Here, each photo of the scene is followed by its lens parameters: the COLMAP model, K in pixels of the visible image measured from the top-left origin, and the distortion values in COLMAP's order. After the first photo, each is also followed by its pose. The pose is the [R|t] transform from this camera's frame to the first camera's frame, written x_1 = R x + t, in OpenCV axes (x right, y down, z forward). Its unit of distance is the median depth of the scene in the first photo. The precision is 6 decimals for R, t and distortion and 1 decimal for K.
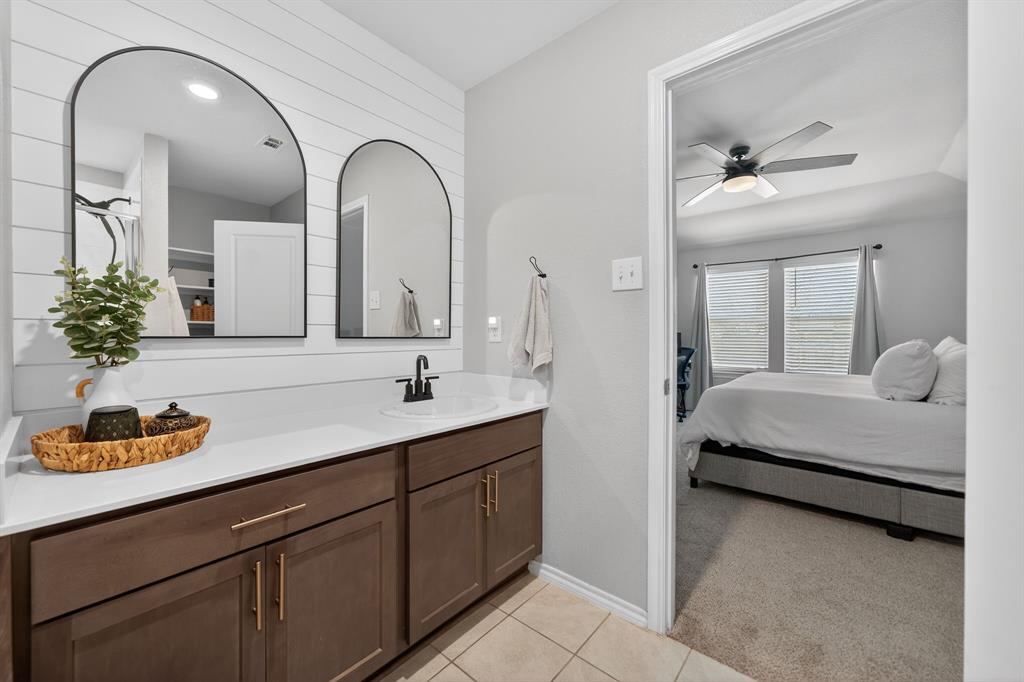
lens RADIAL K [[402.1, 0, 514.3], [0, 402.1, 335.6], [0, 0, 1]] dist [-0.017295, 0.003448]
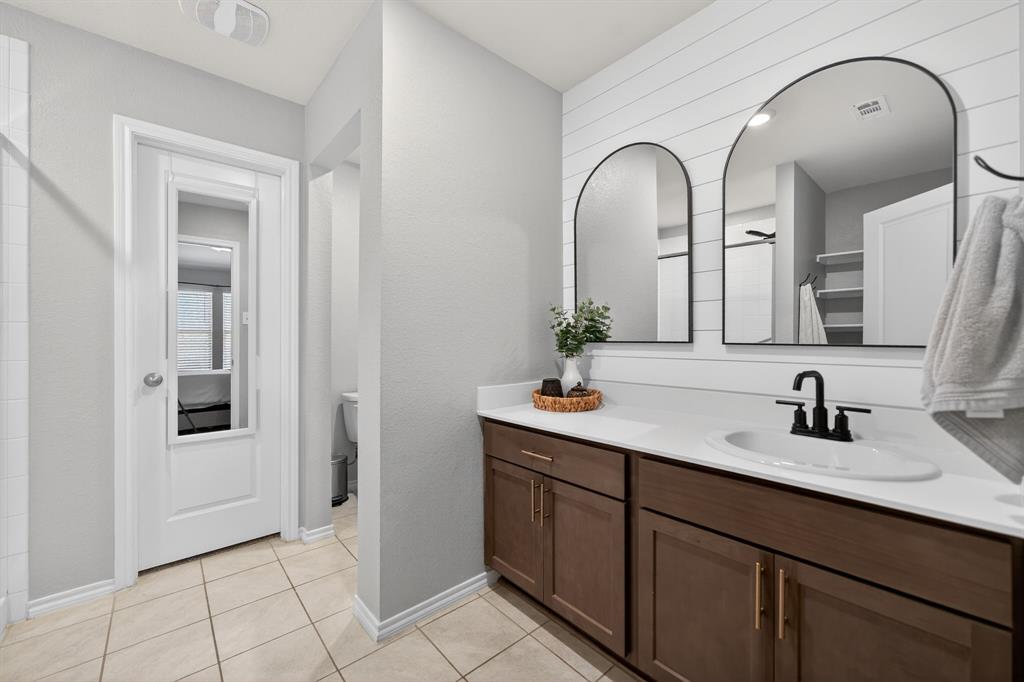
lens RADIAL K [[402.1, 0, 512.2], [0, 402.1, 340.5], [0, 0, 1]] dist [-0.017295, 0.003448]
pose [[-0.153060, 0.006001, -0.988199, 0.675625], [0.001417, 0.999982, 0.005853, -0.009081], [0.988216, -0.000505, -0.153066, 0.795842]]
